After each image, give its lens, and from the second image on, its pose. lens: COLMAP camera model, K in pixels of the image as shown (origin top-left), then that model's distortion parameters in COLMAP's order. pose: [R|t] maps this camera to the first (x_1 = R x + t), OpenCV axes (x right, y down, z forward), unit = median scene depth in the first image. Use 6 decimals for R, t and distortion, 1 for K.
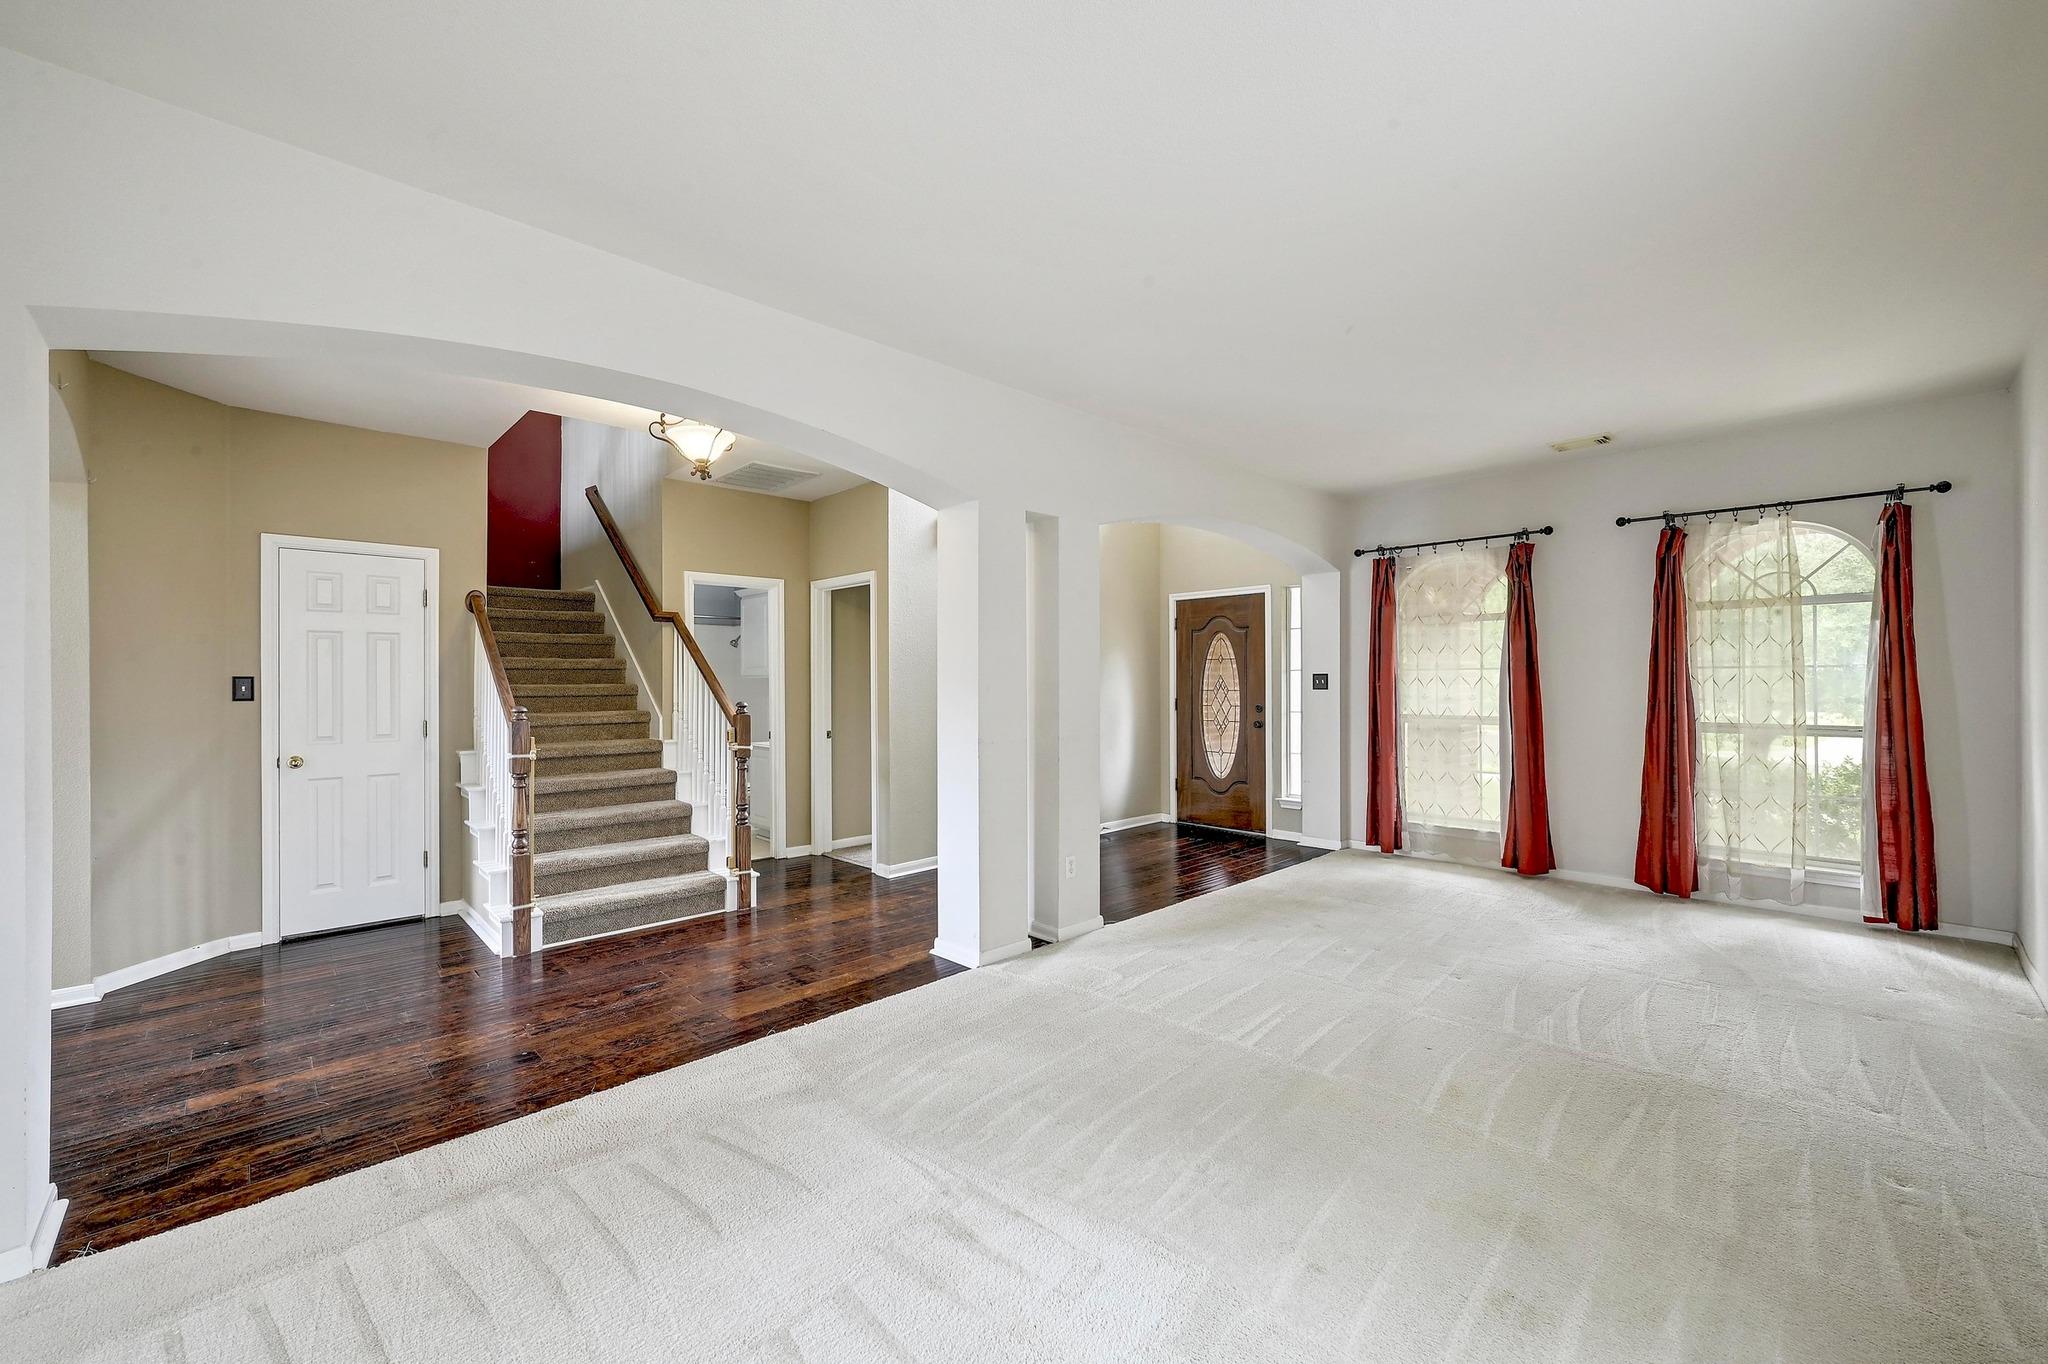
lens RADIAL K [[816.4, 0, 1022.0], [0, 816.4, 687.2], [0, 0, 1]] dist [0.003897, 0.000868]
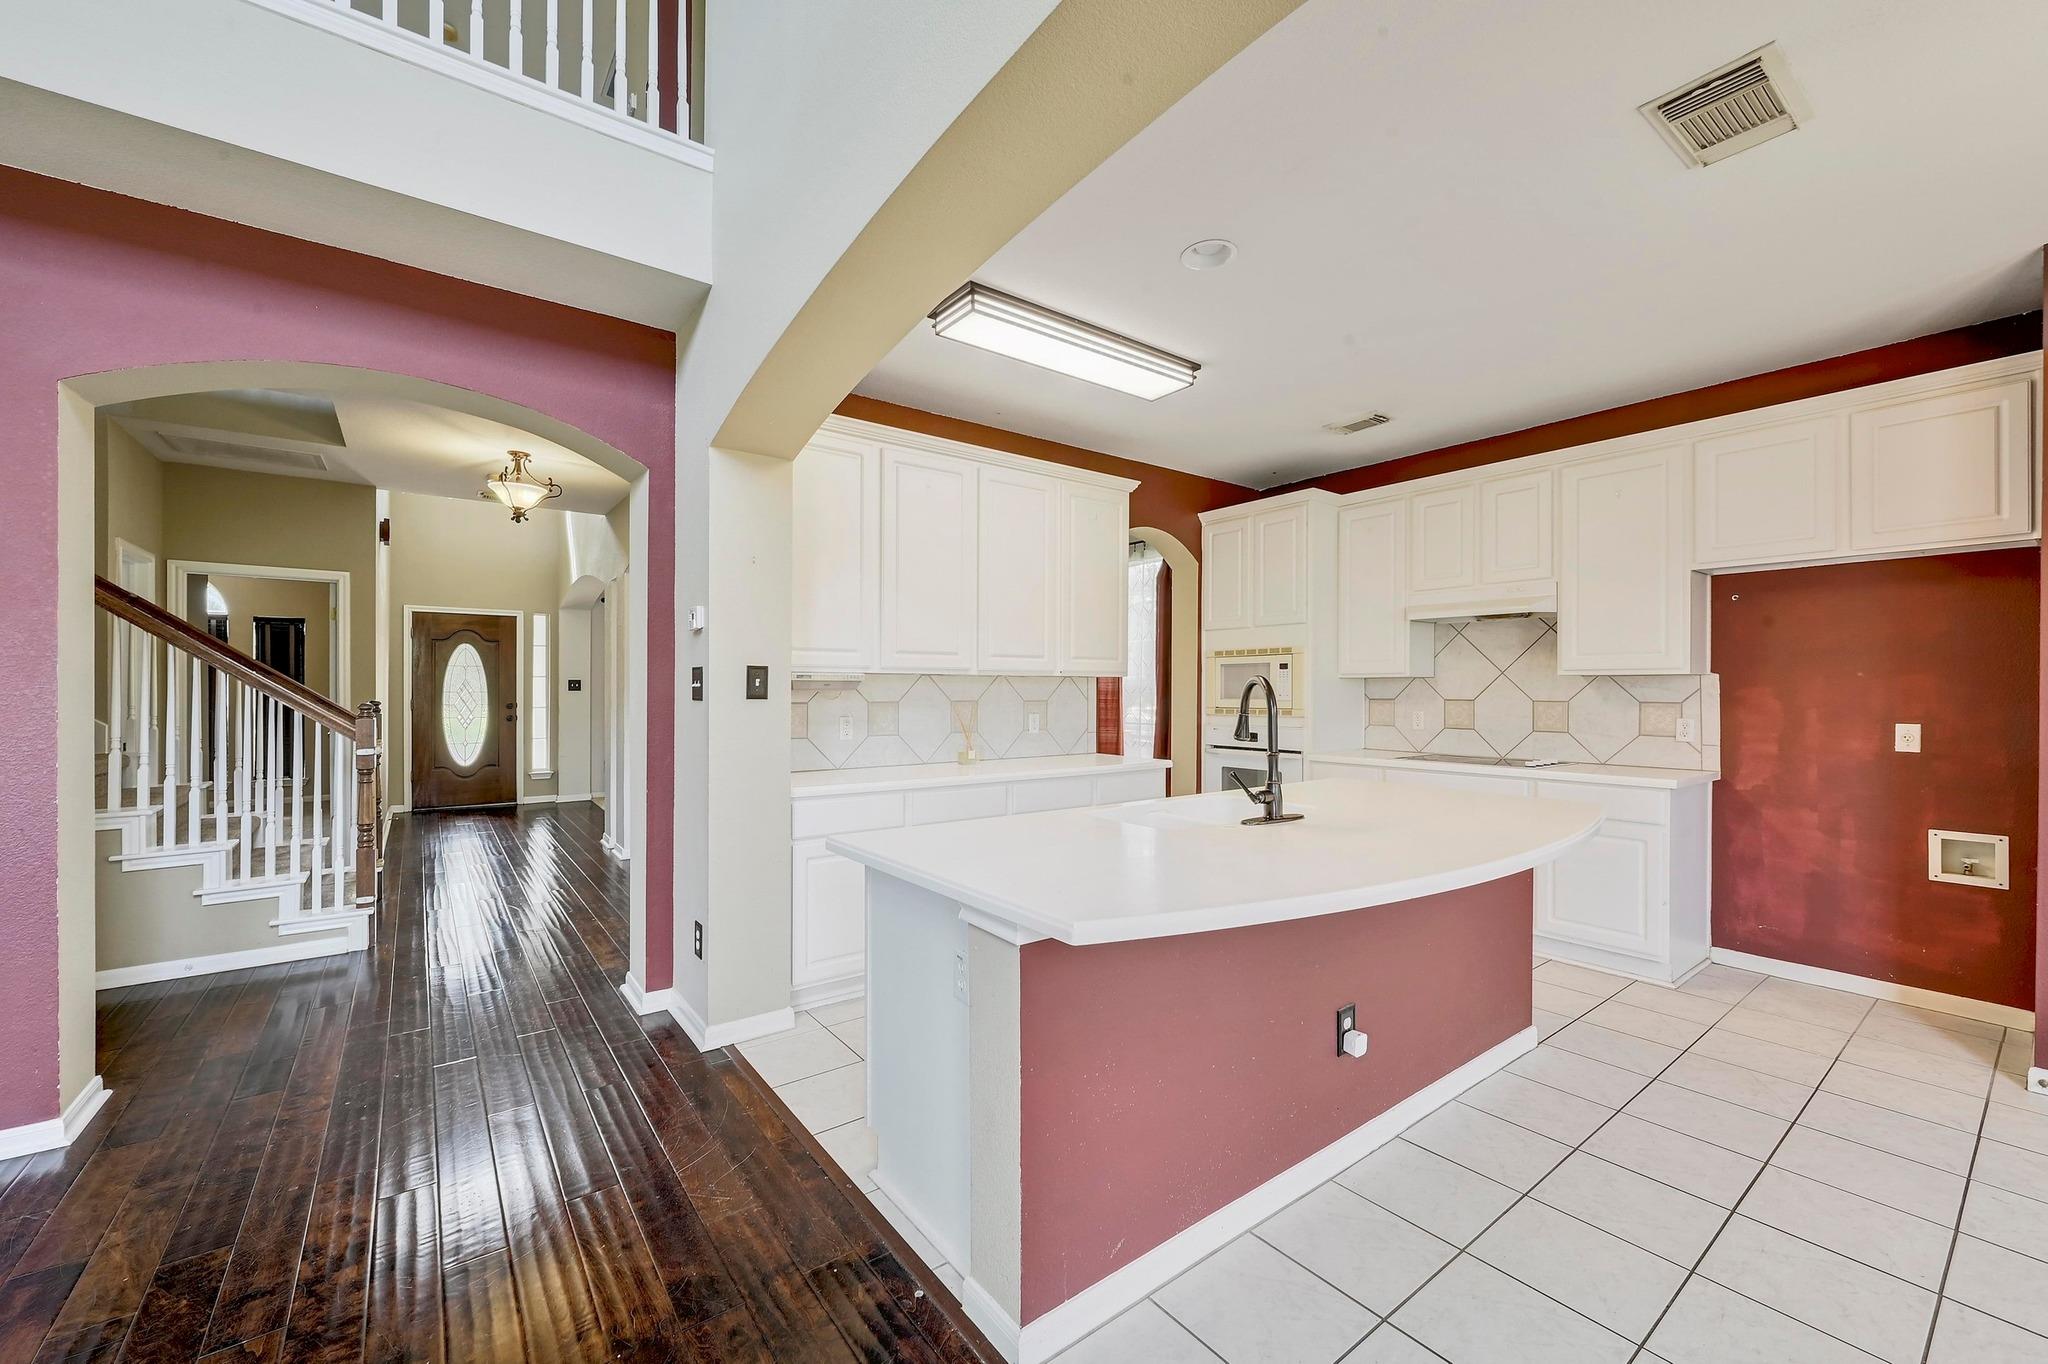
lens RADIAL K [[816.4, 0, 1019.8], [0, 816.4, 683.9], [0, 0, 1]] dist [0.003897, 0.000868]
pose [[0.133403, 0.008079, 0.991029, -0.987344], [0.004696, 0.999950, -0.008784, 0.008312], [-0.991051, 0.005825, 0.133359, 0.041190]]
